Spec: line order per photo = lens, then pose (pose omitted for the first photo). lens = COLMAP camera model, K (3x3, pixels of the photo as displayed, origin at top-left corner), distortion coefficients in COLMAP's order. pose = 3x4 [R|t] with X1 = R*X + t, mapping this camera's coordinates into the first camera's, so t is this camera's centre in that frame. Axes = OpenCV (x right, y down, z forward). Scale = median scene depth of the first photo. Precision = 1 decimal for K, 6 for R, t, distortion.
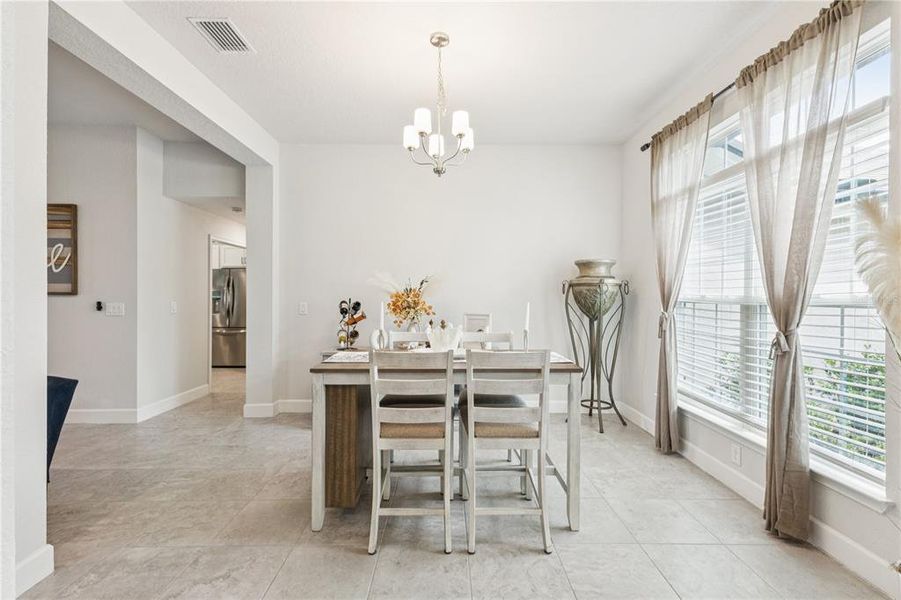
lens RADIAL K [[390.2, 0, 448.9], [0, 390.2, 306.2], [0, 0, 1]] dist [0.005084, -0.000418]
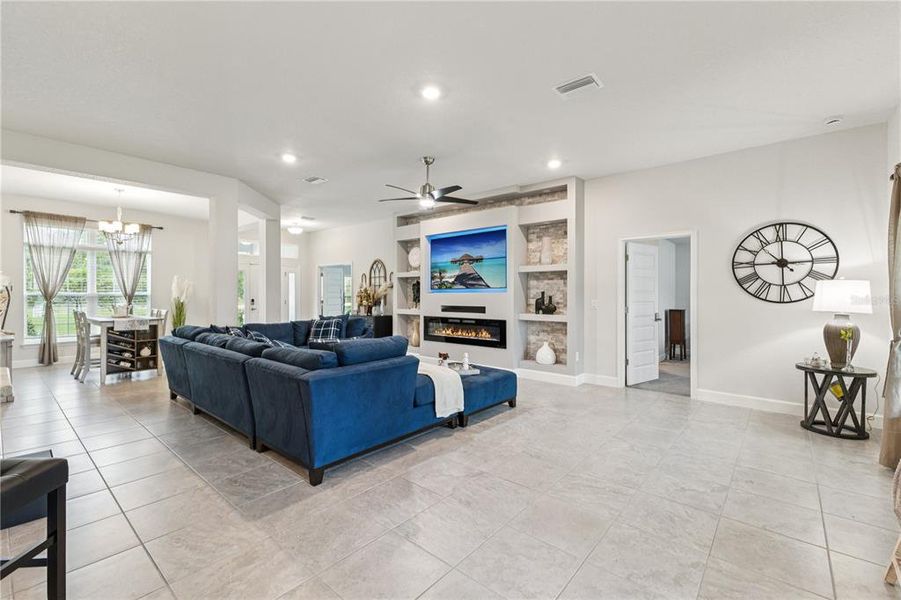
lens RADIAL K [[390.2, 0, 449.5], [0, 390.2, 290.7], [0, 0, 1]] dist [0.005084, -0.000418]
pose [[-0.750073, 0.002732, 0.661350, -2.099466], [0.015859, 0.999778, 0.013856, -0.029984], [-0.661165, 0.020881, -0.749950, 0.975297]]
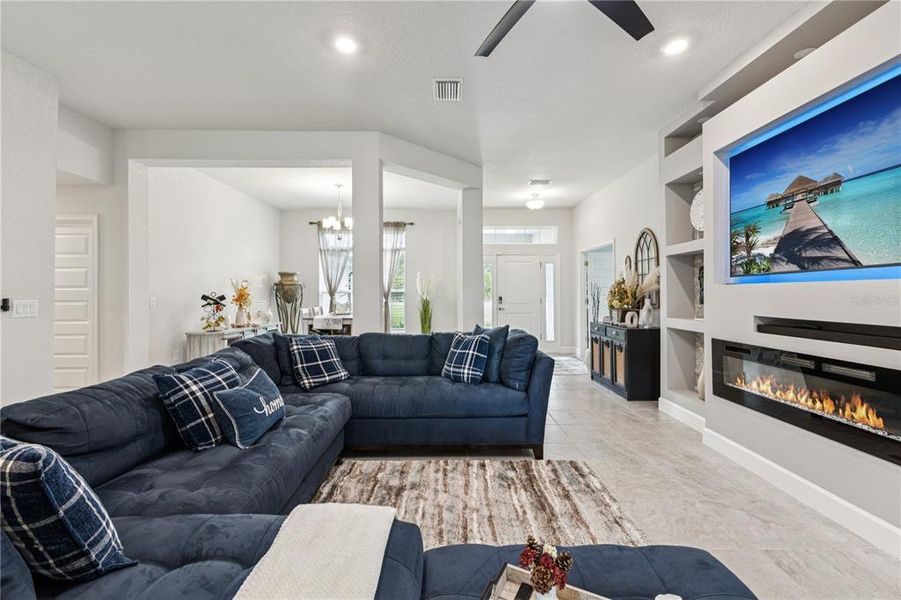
lens RADIAL K [[390.2, 0, 453.6], [0, 390.2, 290.9], [0, 0, 1]] dist [0.005084, -0.000418]
pose [[0.001217, -0.000330, 0.999999, -1.596647], [0.030800, 0.999526, 0.000292, -0.000776], [-0.999525, 0.030799, 0.001227, 0.198096]]
